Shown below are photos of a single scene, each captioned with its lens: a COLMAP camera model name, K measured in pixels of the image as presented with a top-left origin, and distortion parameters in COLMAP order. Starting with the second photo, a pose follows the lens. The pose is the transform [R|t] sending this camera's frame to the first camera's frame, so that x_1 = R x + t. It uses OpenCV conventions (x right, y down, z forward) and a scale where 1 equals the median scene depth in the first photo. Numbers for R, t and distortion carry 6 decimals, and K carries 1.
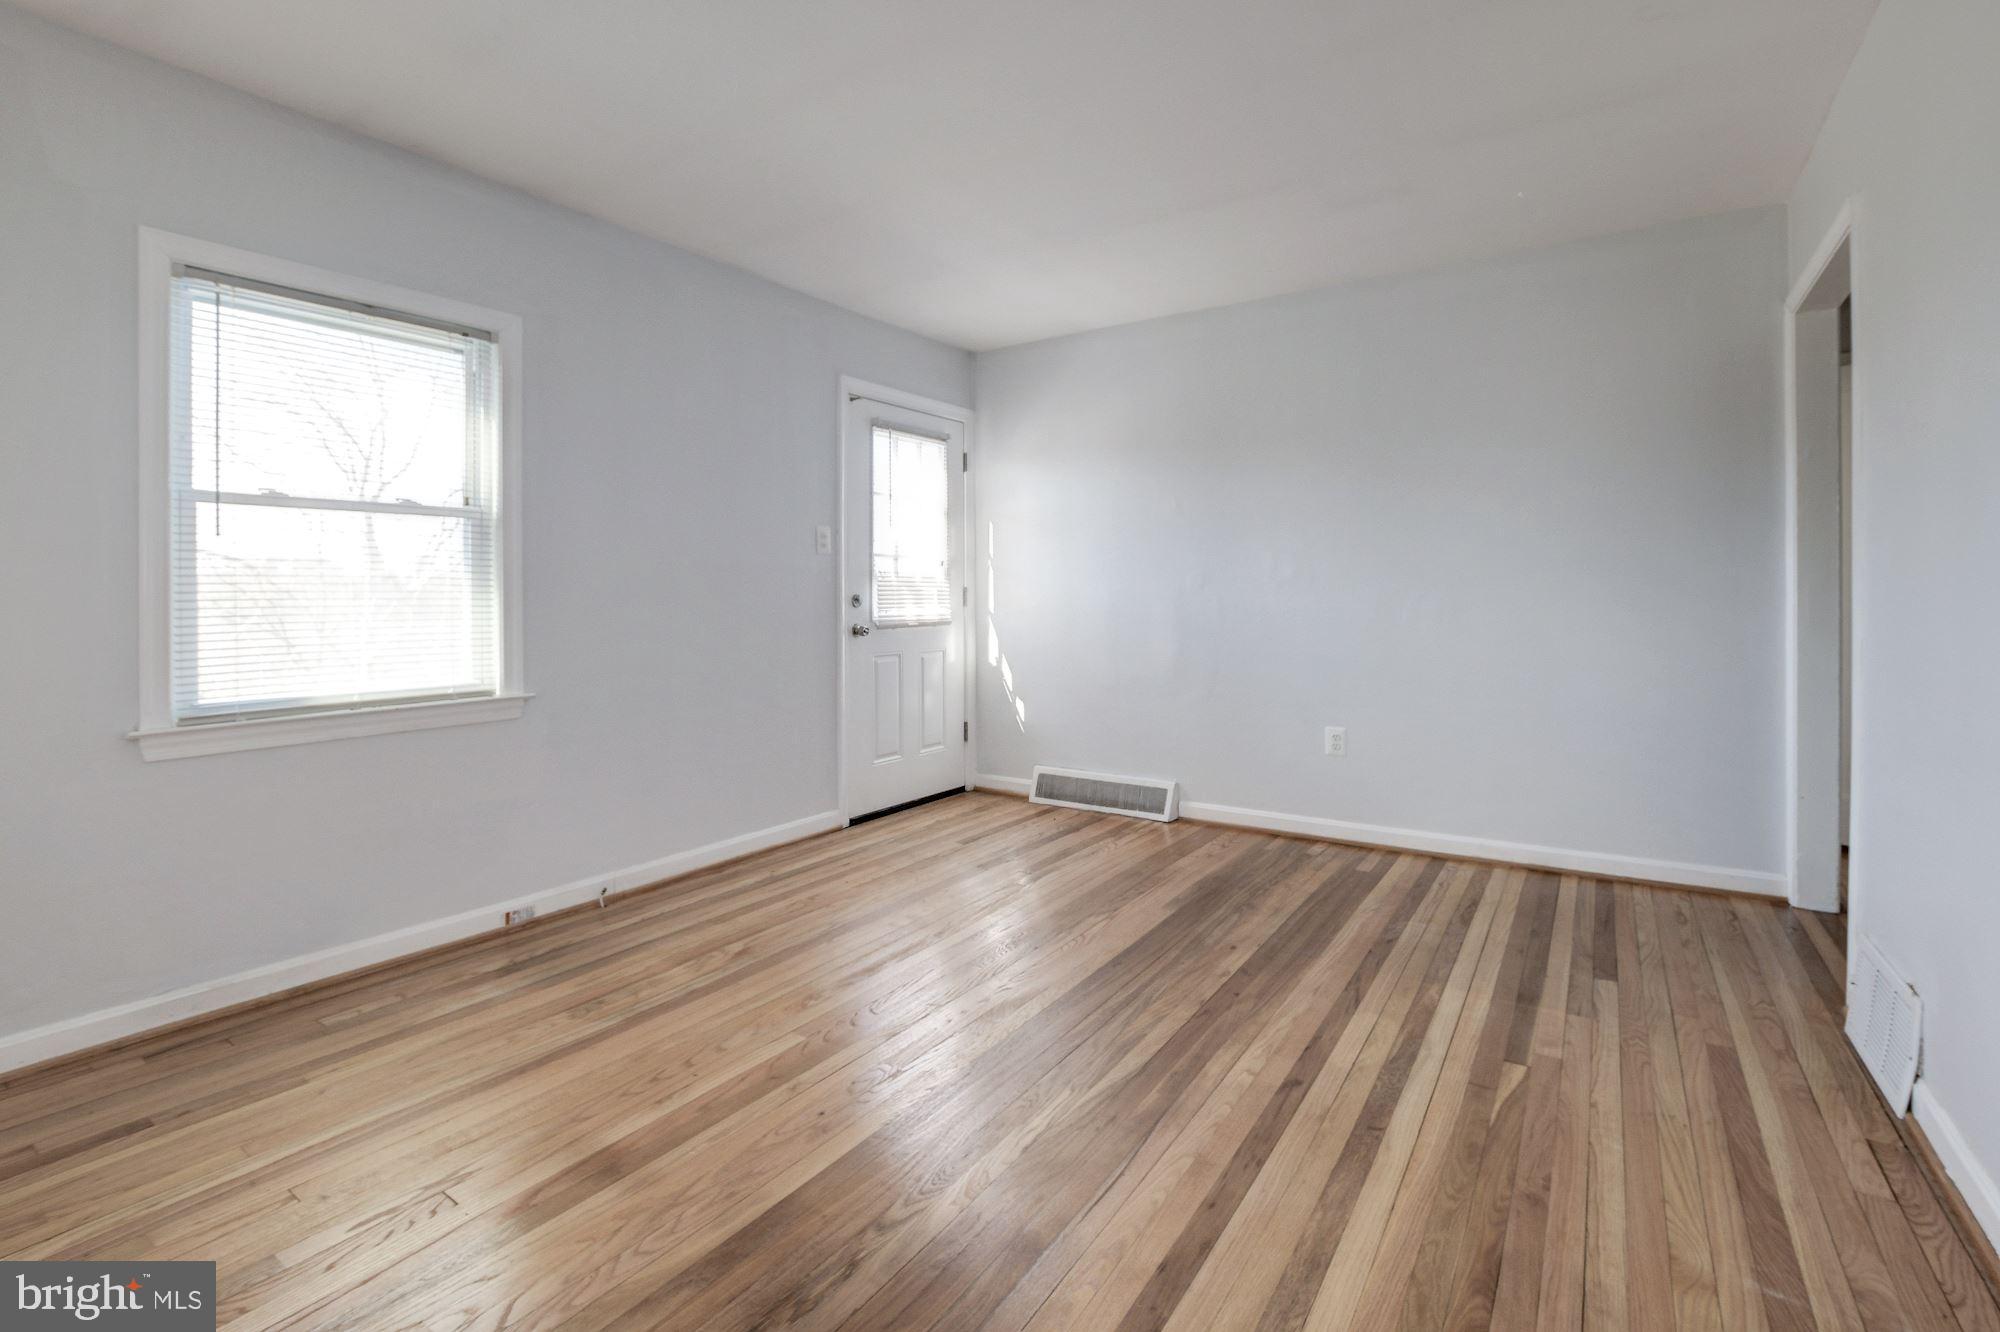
lens RADIAL K [[900.3, 0, 1011.3], [0, 900.3, 594.3], [0, 0, 1]] dist [-0.026782, 0.001402]
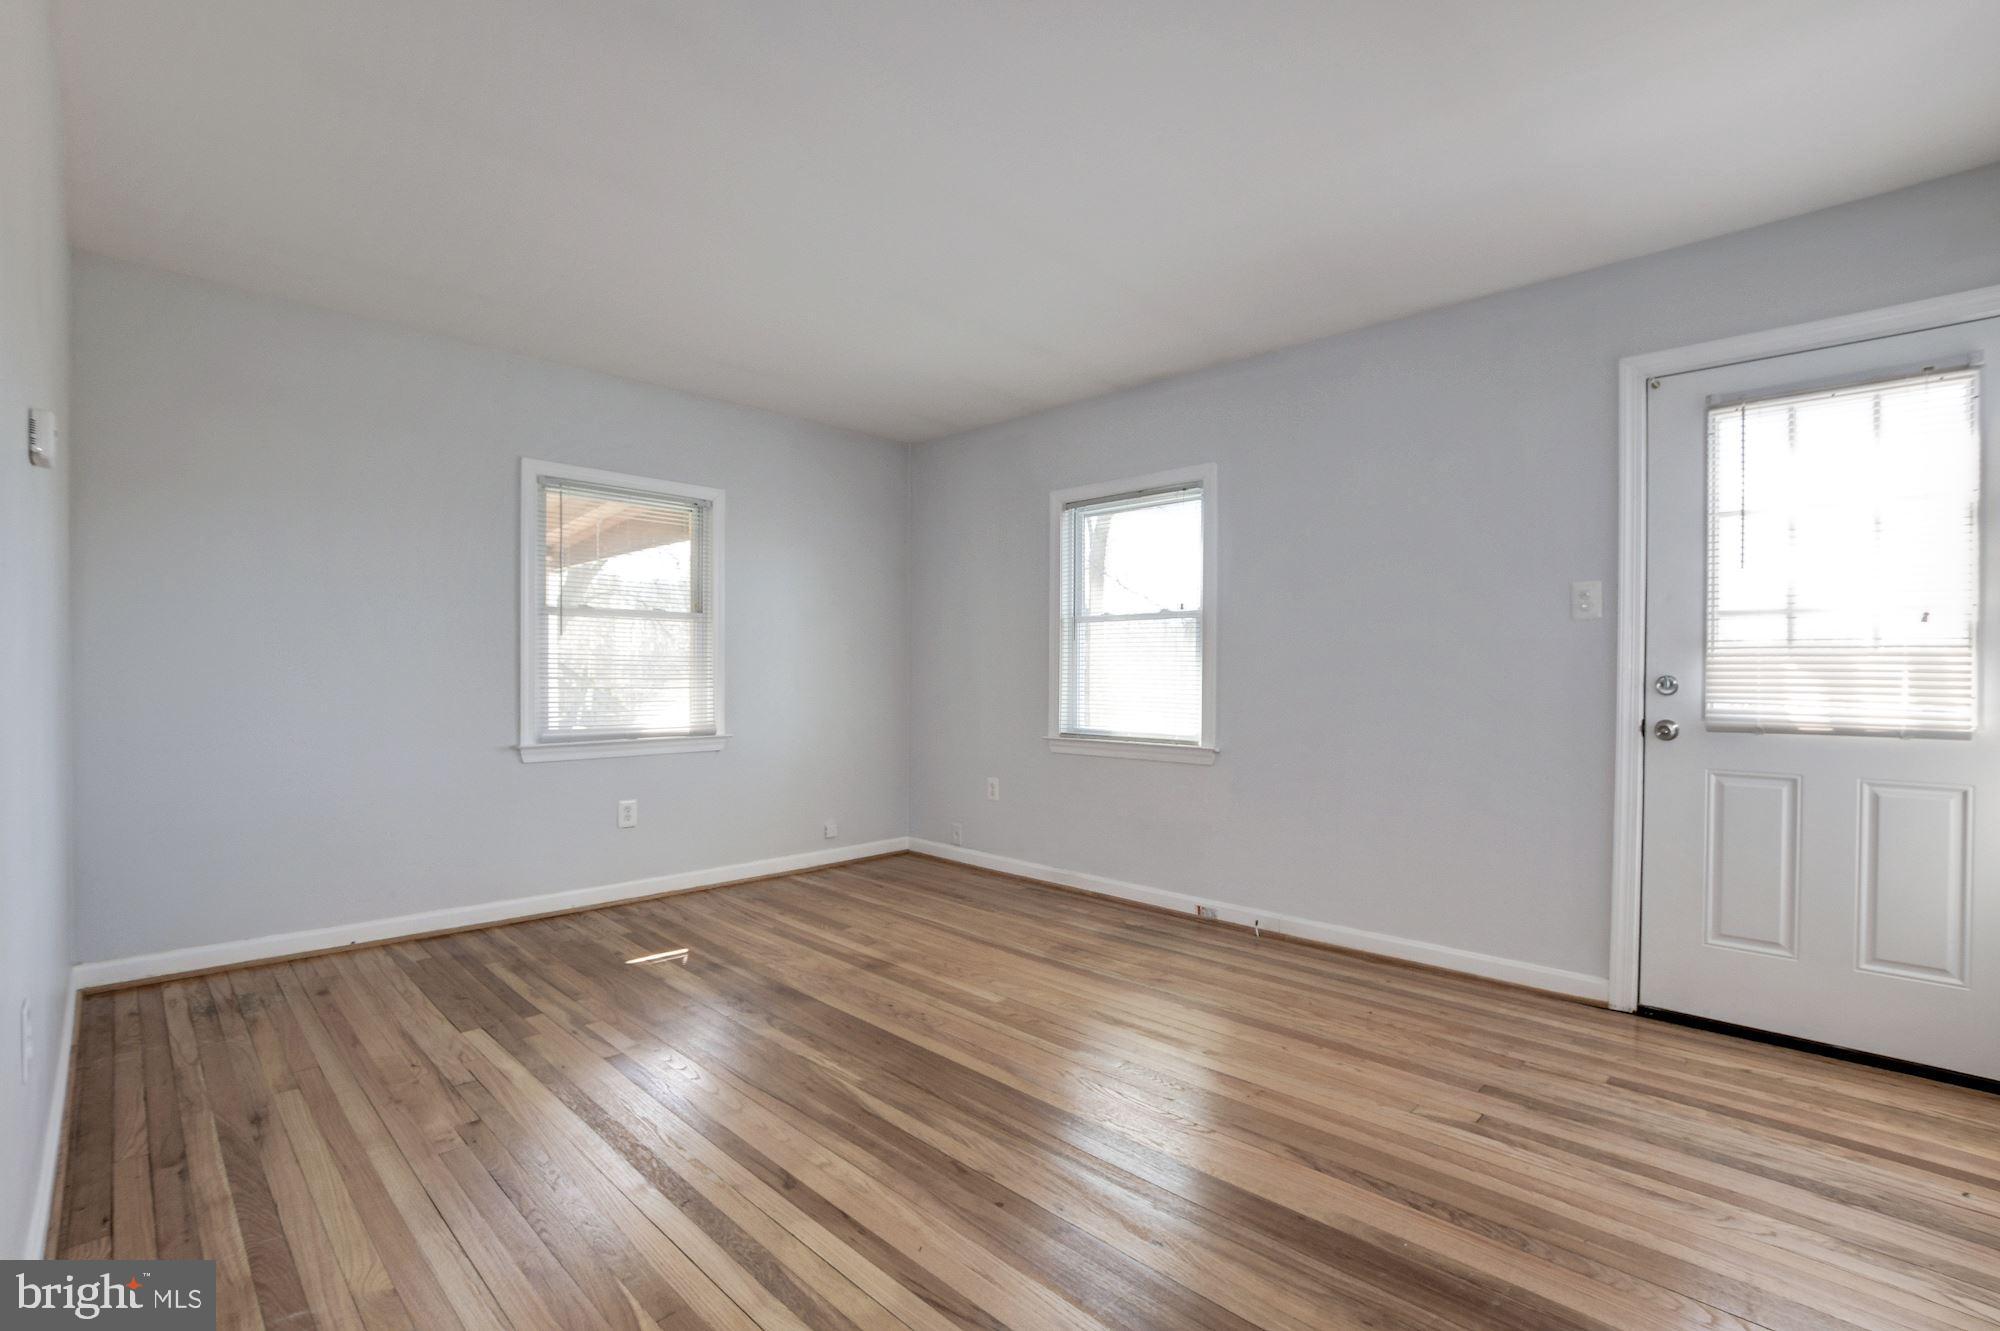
lens RADIAL K [[900.3, 0, 1016.7], [0, 900.3, 675.7], [0, 0, 1]] dist [-0.026782, 0.001402]
pose [[-0.173157, 0.007090, -0.984869, 0.586298], [-0.004930, 0.999955, 0.008065, -0.002774], [0.984882, 0.006252, -0.173115, 0.677726]]
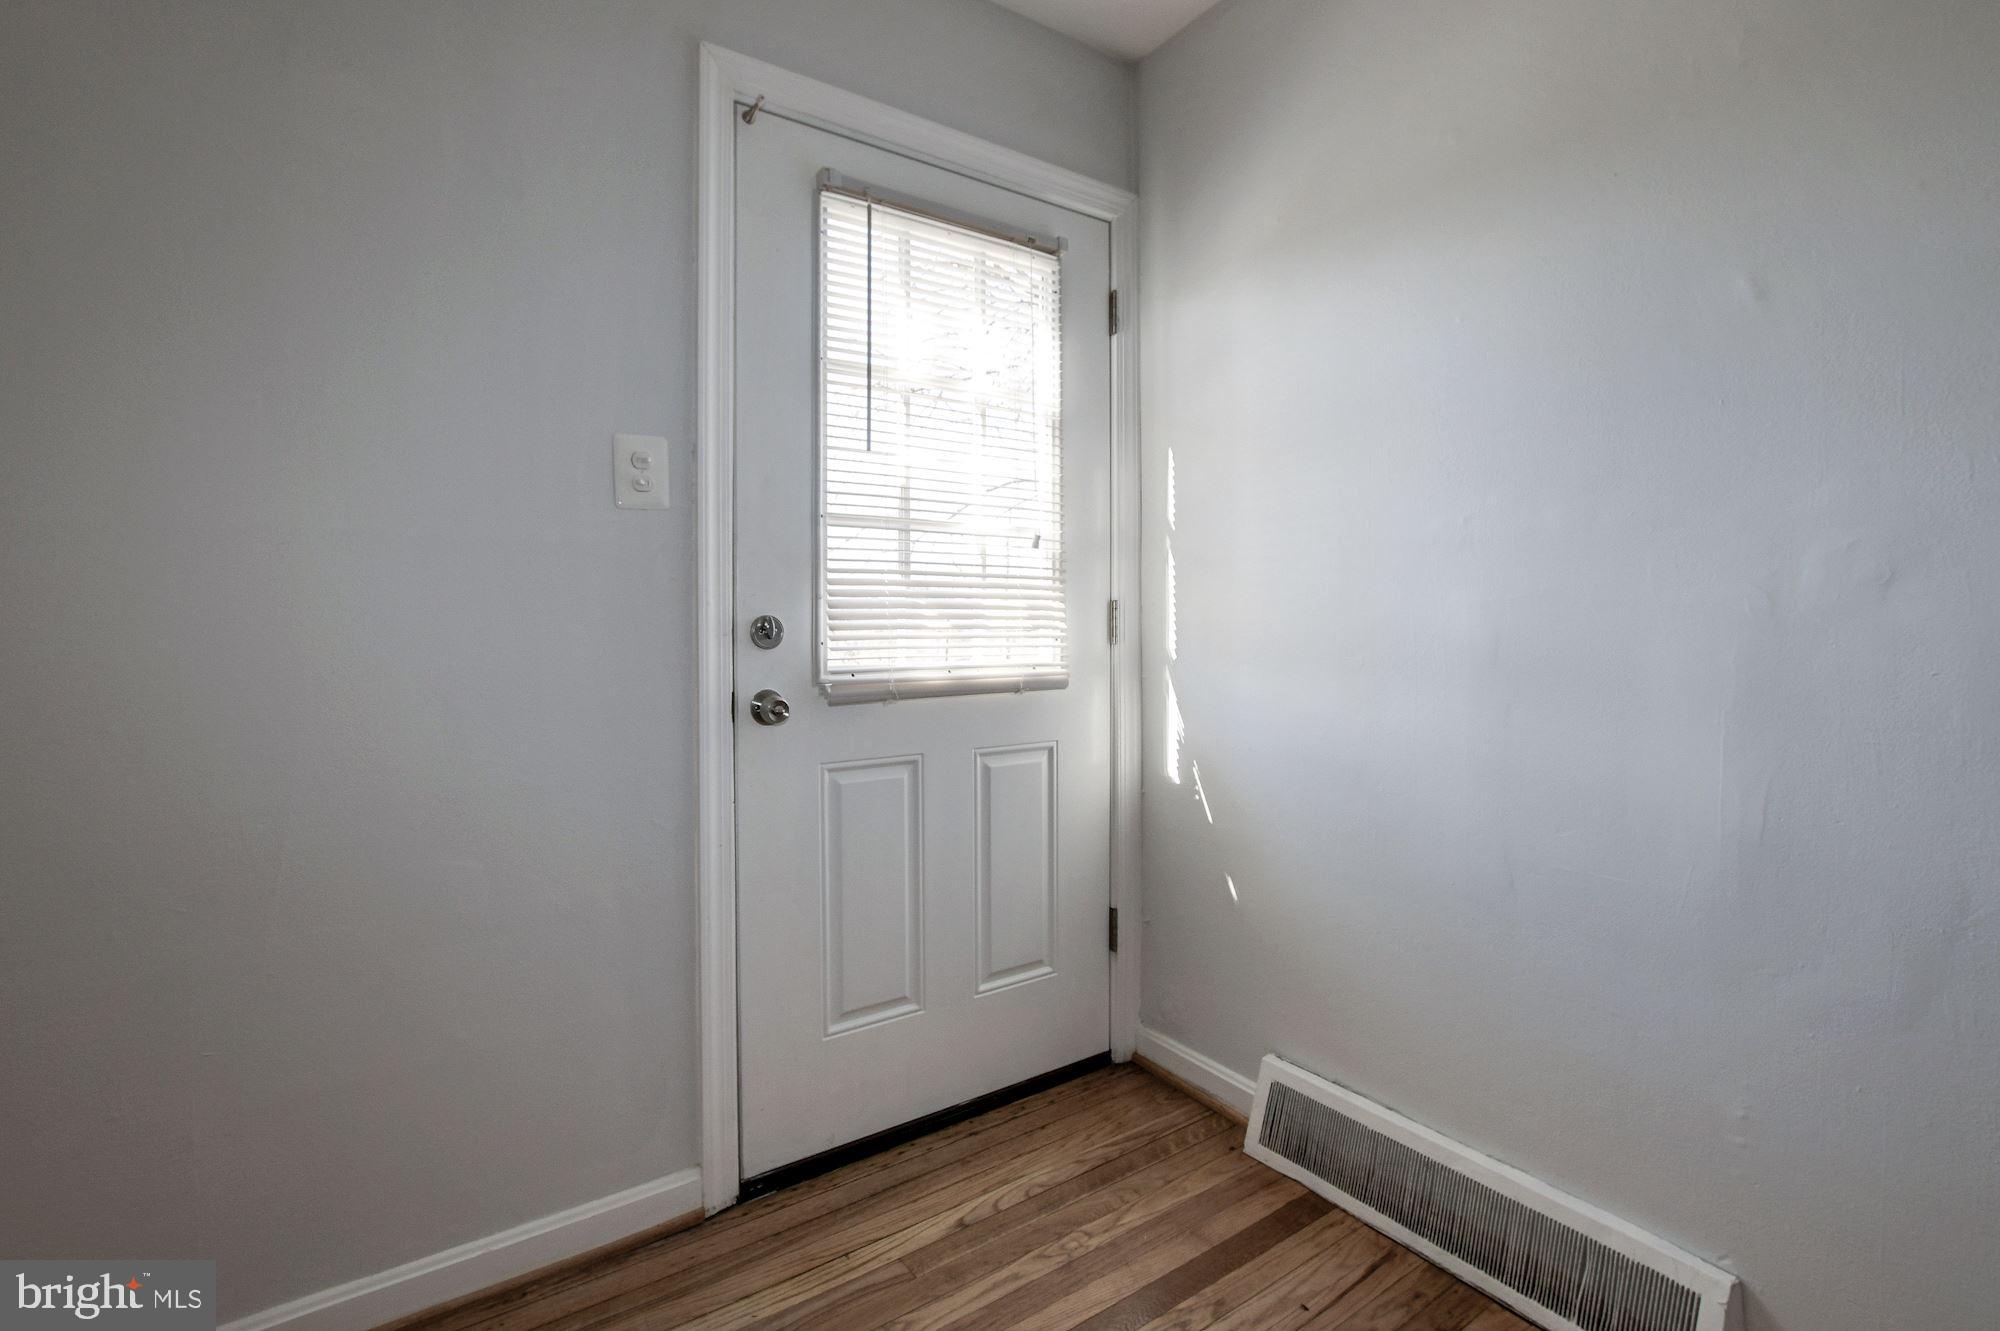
lens RADIAL K [[900.3, 0, 999.1], [0, 900.3, 631.4], [0, 0, 1]] dist [-0.026782, 0.001402]
pose [[0.928601, 0.008832, -0.370974, 0.072750], [-0.003062, 0.999865, 0.016140, 0.000644], [0.371066, -0.013852, 0.928503, 0.710568]]
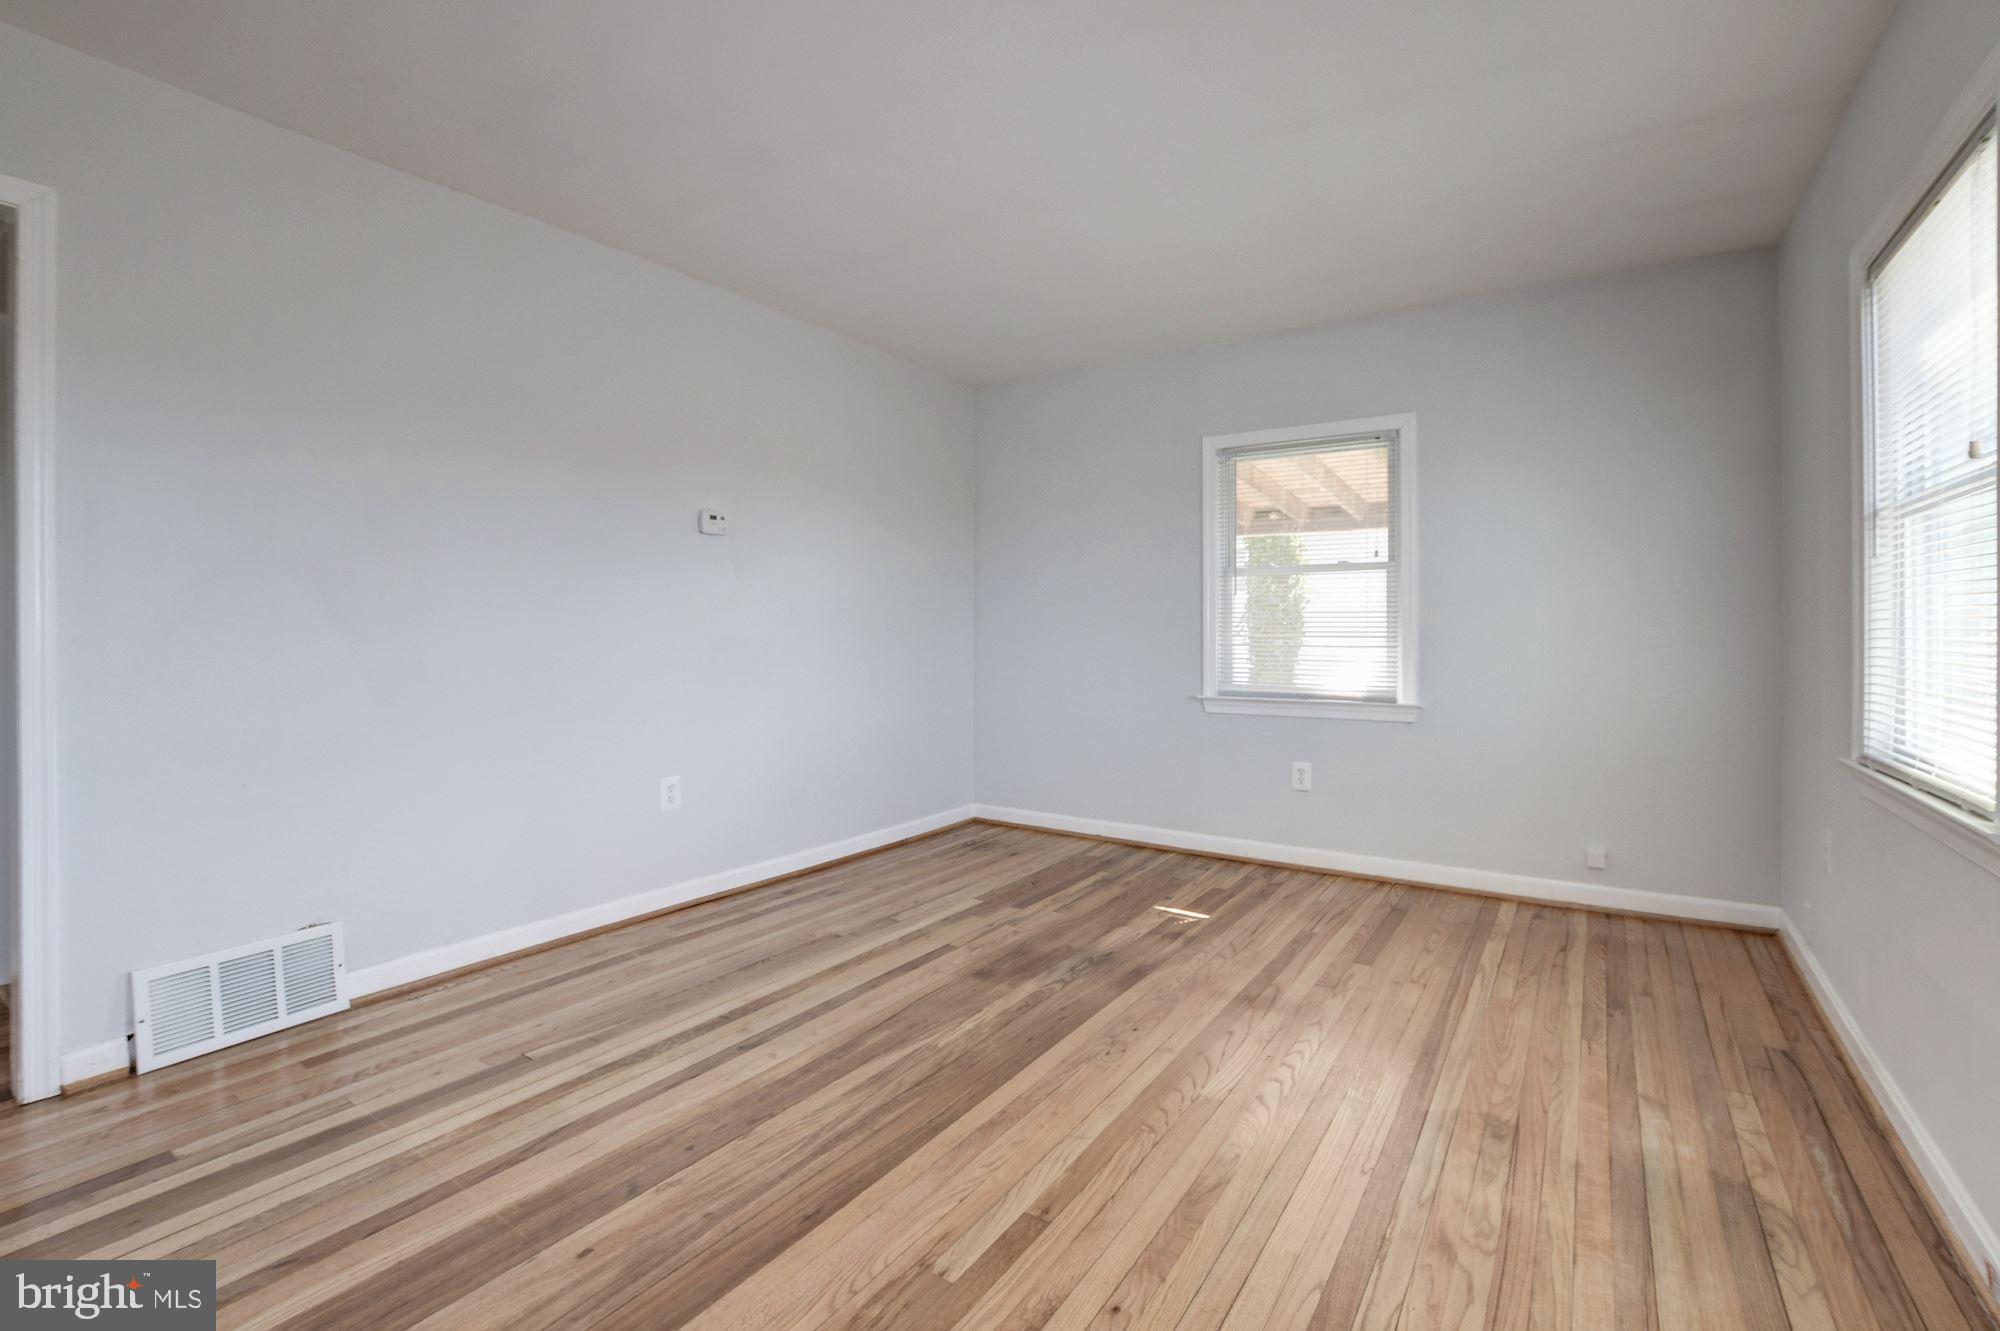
lens RADIAL K [[900.3, 0, 1005.3], [0, 900.3, 628.6], [0, 0, 1]] dist [-0.026782, 0.001402]
pose [[-0.999979, 0.005796, 0.003021, -0.014944], [0.005796, 0.999983, -0.000124, 0.000470], [-0.003022, -0.000106, -0.999995, 1.049103]]
